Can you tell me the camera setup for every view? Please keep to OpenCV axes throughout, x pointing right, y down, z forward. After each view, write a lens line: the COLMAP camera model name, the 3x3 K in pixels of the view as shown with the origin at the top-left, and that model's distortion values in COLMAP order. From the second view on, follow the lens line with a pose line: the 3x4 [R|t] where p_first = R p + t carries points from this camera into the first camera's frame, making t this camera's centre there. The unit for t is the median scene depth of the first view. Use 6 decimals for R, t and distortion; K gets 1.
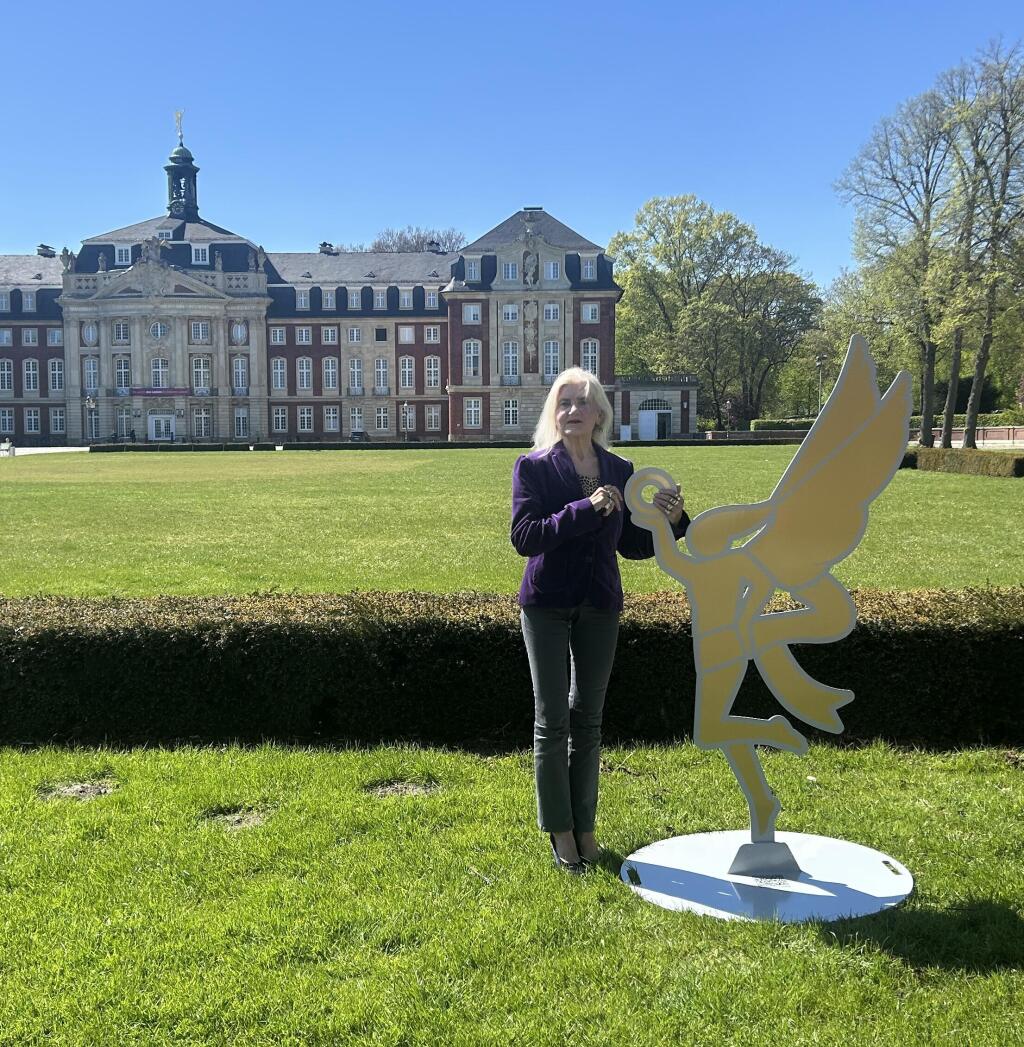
lens RADIAL K [[1050.3, 0, 512.0], [0, 1050.3, 523.5], [0, 0, 1]] dist [-0.057487, -0.002855]
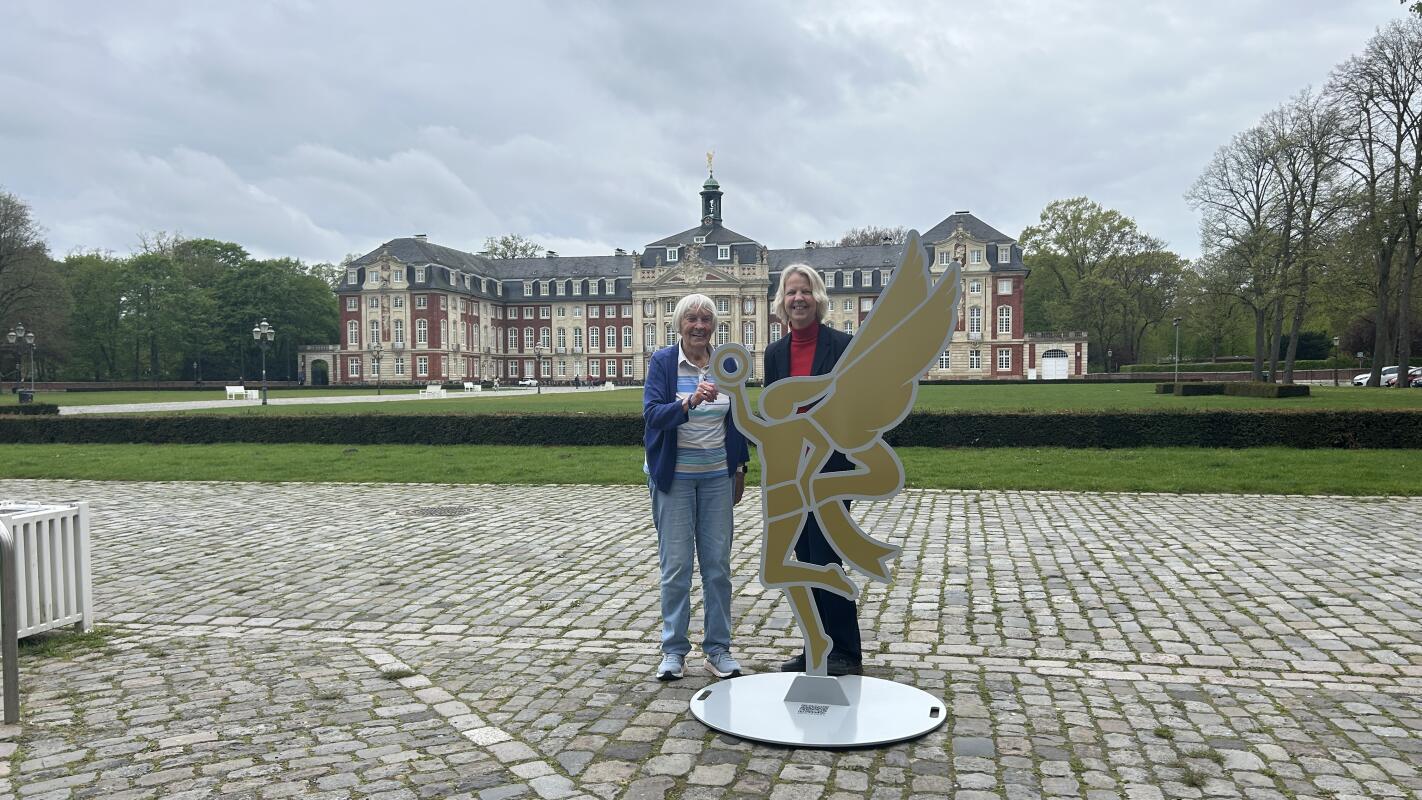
lens RADIAL K [[1057.6, 0, 711.0], [0, 1057.6, 400.0], [0, 0, 1]] dist [0.126997, -0.170400]
pose [[0.972212, 0.002384, -0.234089, 0.029377], [-0.014720, 0.998592, -0.050965, 0.021083], [0.233638, 0.052995, 0.970878, -0.425718]]
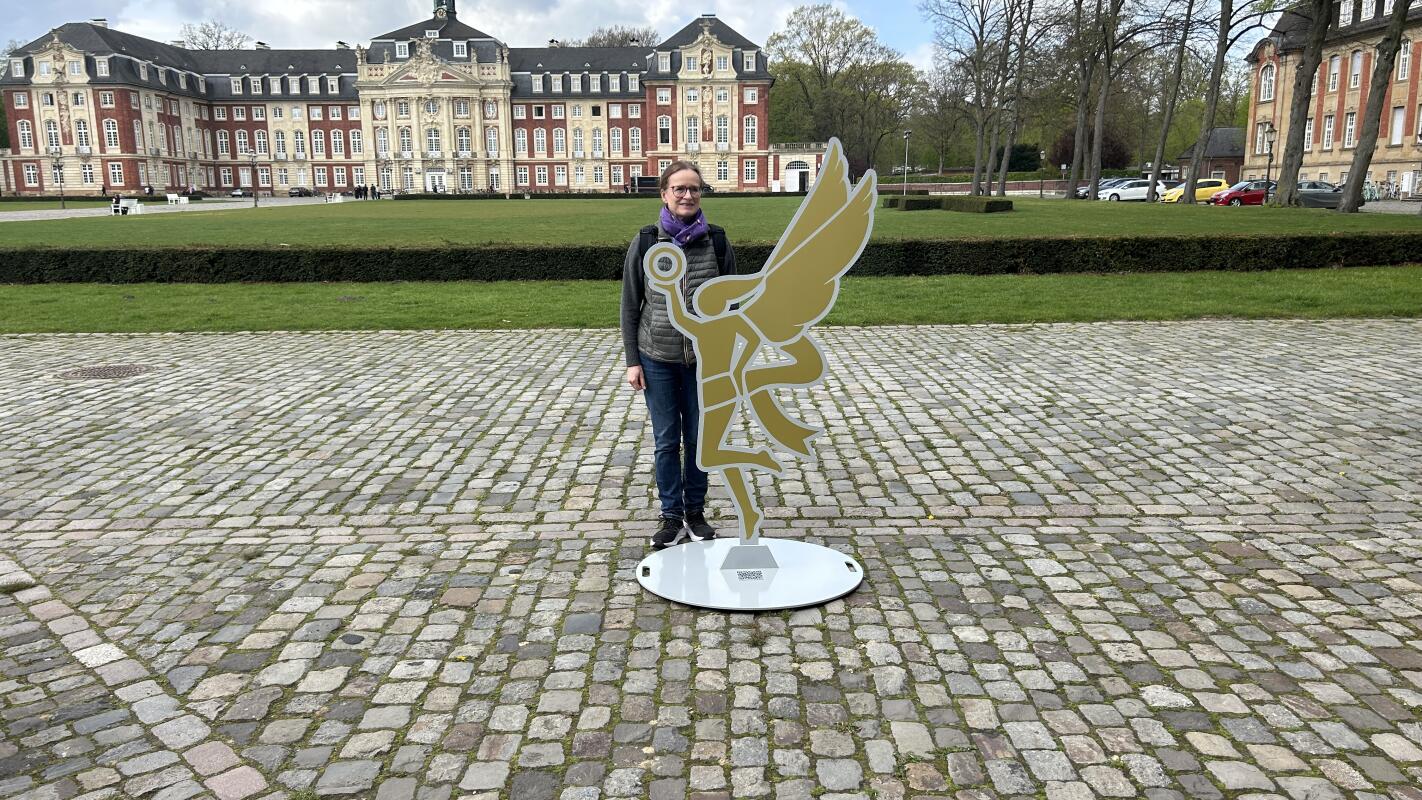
lens RADIAL K [[1077.3, 0, 711.0], [0, 1077.3, 400.0], [0, 0, 1]] dist [0.011065, -0.009043]
pose [[0.999960, -0.000276, -0.008918, 0.034847], [0.001371, 0.992398, 0.123061, 0.017473], [0.008816, -0.123068, 0.992359, -0.426609]]
